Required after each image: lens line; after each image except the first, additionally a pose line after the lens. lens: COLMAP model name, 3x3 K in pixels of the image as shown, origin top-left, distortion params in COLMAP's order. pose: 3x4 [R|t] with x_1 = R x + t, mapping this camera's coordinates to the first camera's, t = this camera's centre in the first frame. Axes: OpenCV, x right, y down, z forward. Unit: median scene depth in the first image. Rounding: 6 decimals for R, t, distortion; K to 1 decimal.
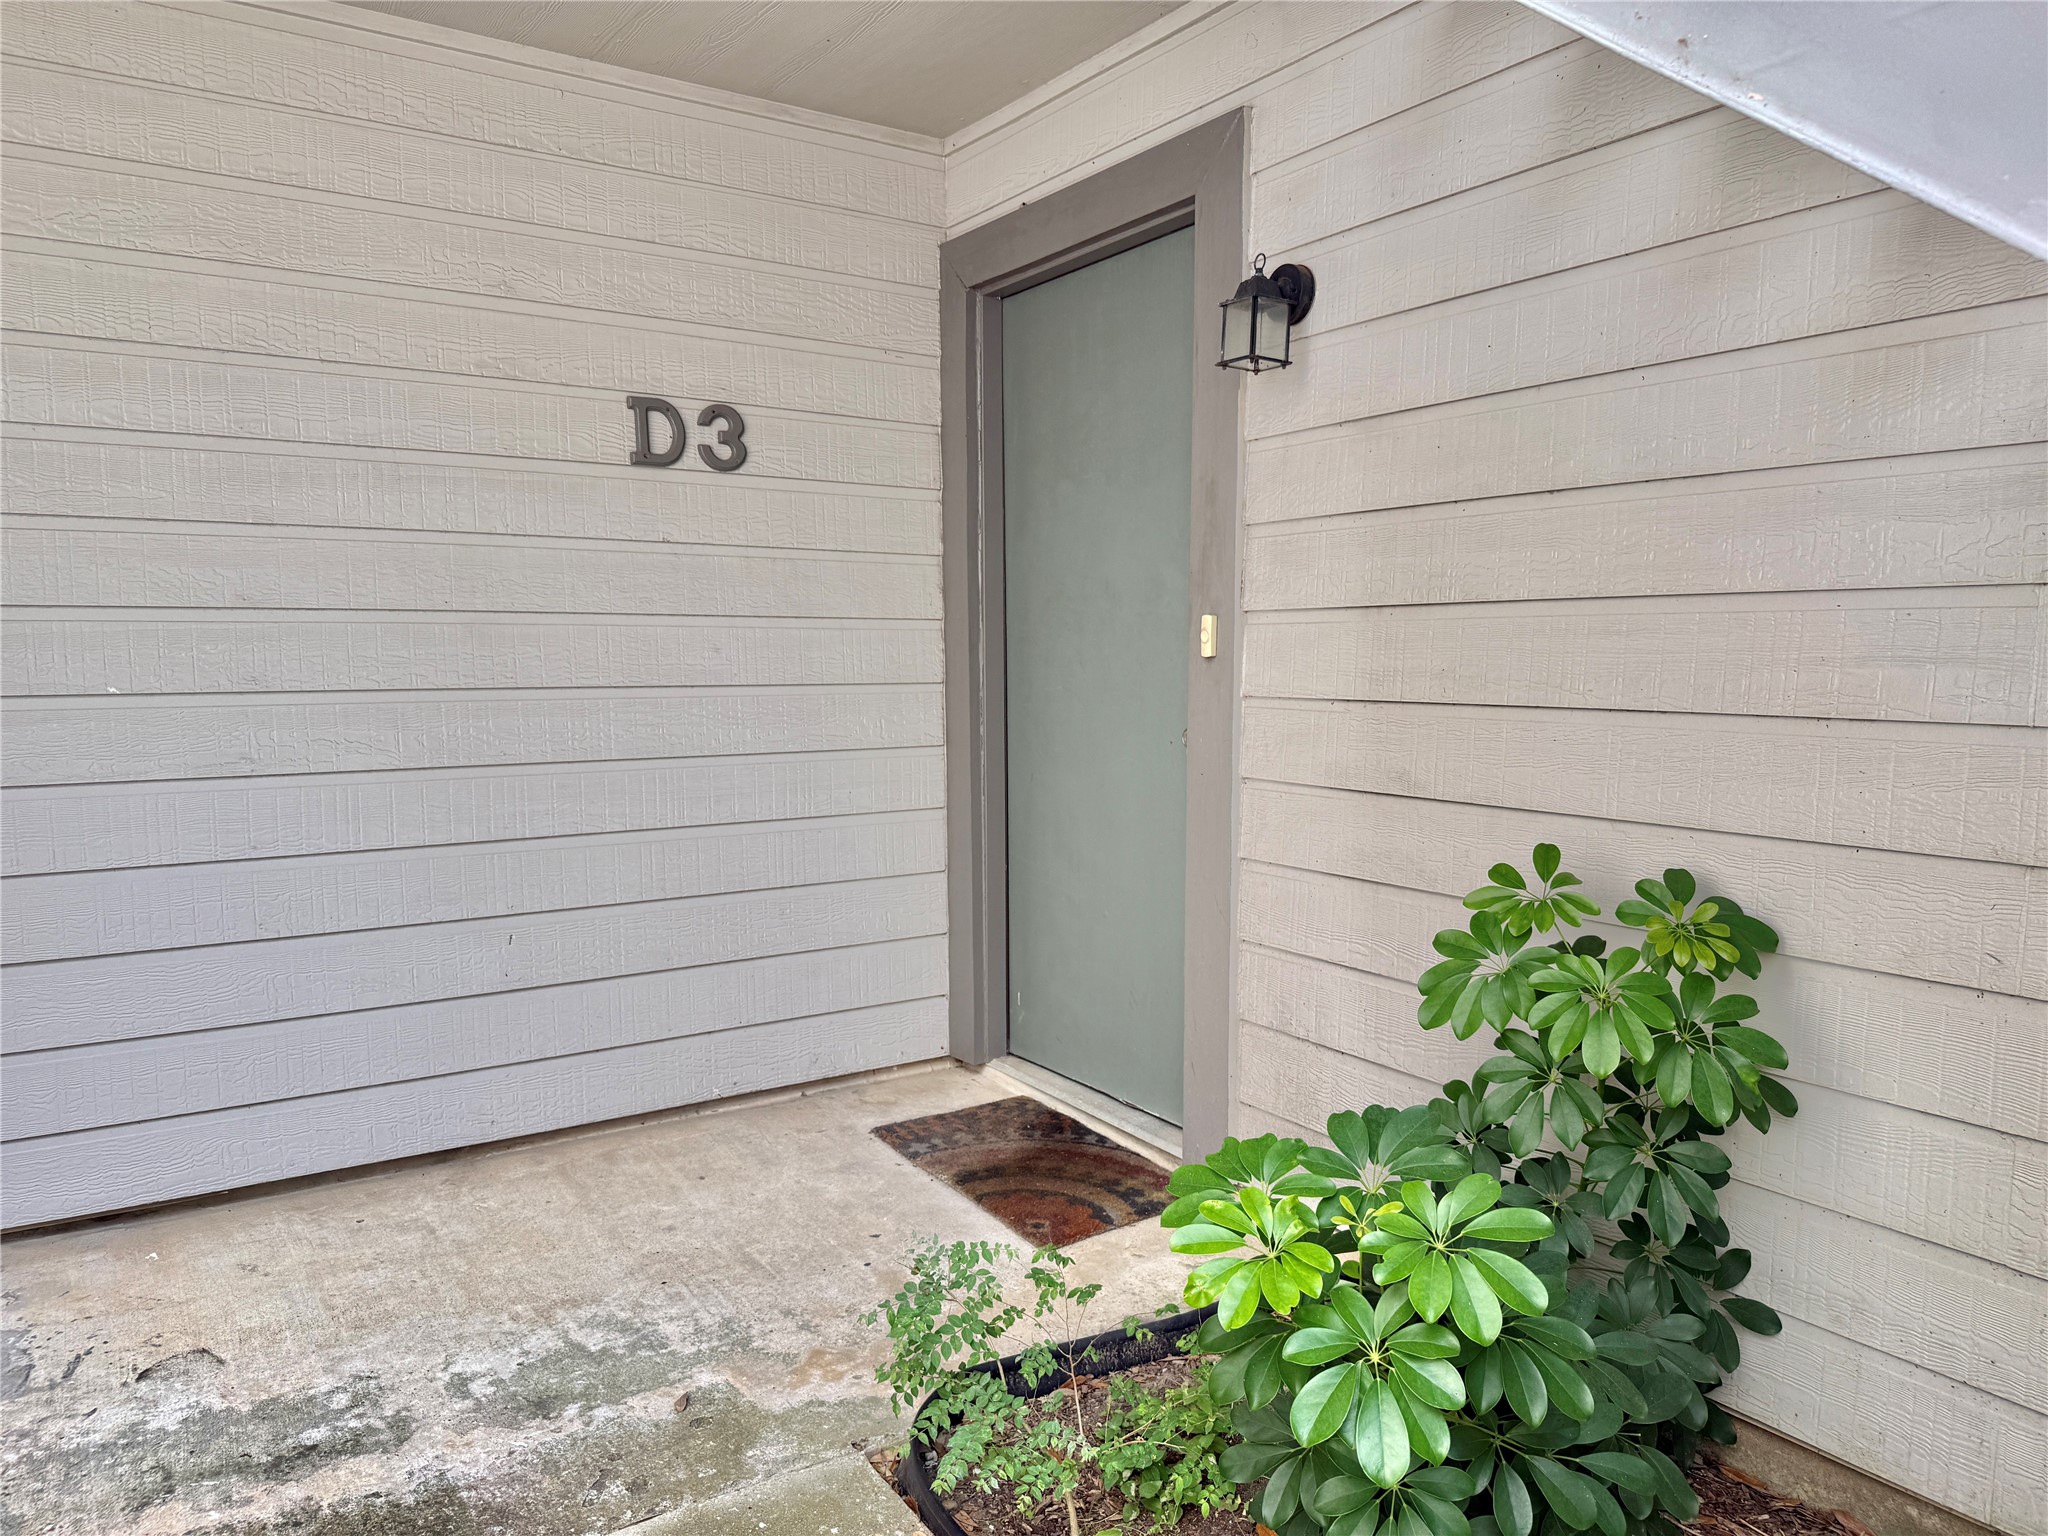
lens RADIAL K [[1443.0, 0, 1020.7], [0, 1443.0, 766.7], [0, 0, 1]] dist [0.024101, -0.037359]
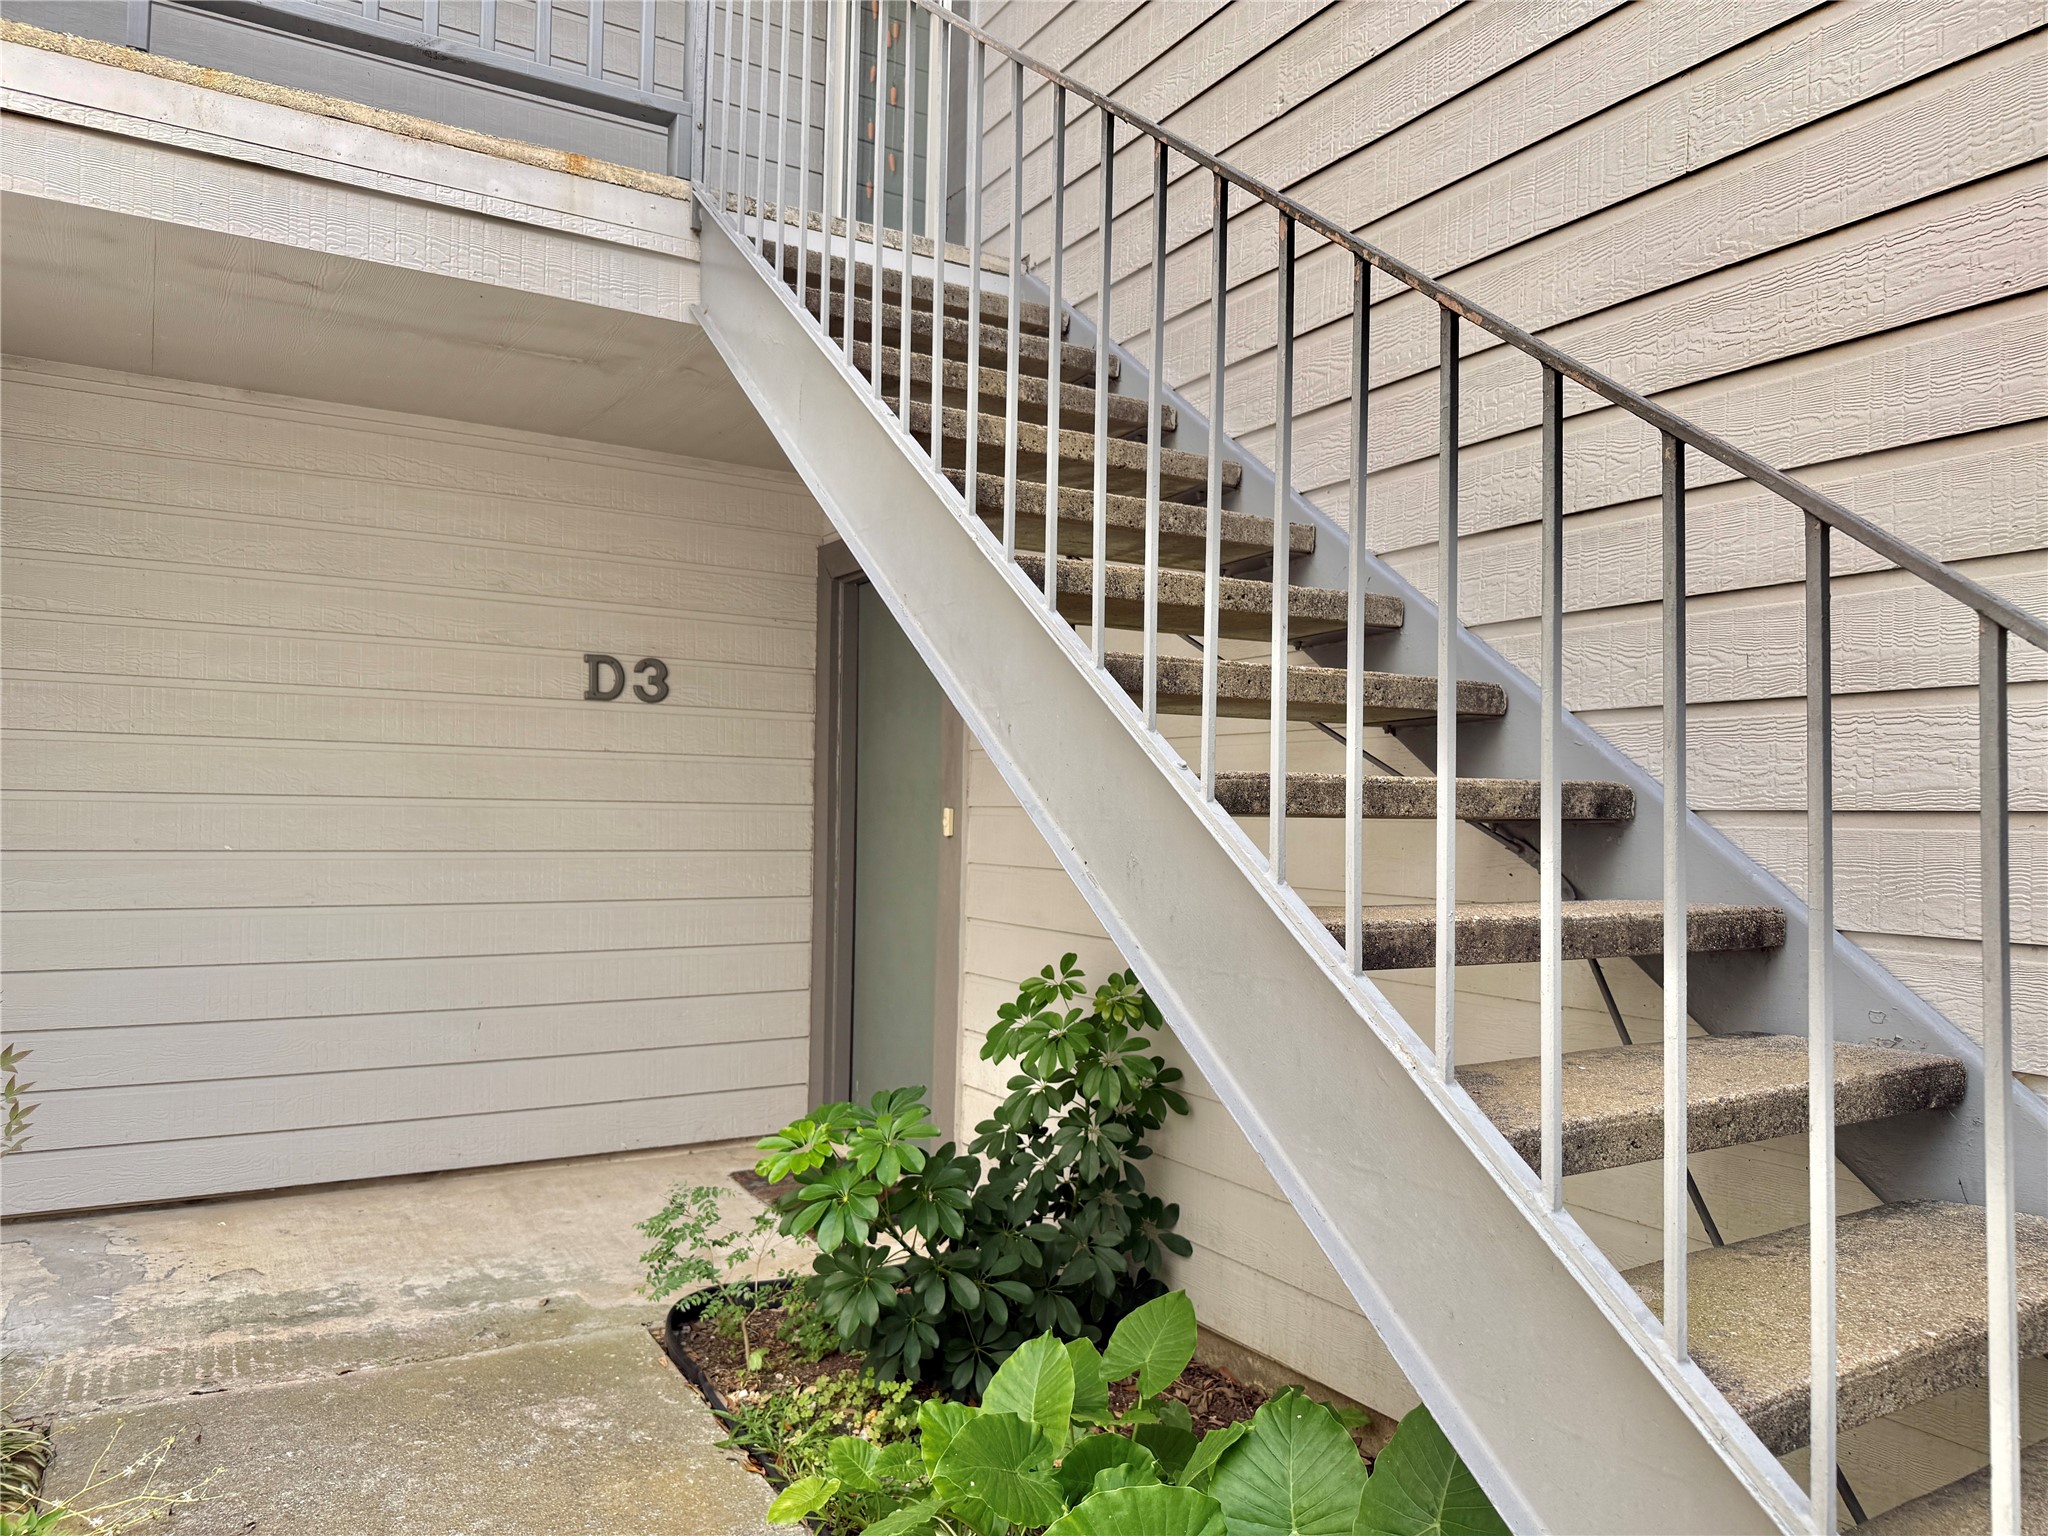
lens RADIAL K [[1443.0, 0, 1022.3], [0, 1443.0, 762.5], [0, 0, 1]] dist [0.024101, -0.037359]
pose [[0.998907, 0.011999, -0.045176, 0.288596], [-0.017393, 0.992505, -0.120961, 0.028315], [0.043386, 0.121615, 0.991629, -0.507563]]
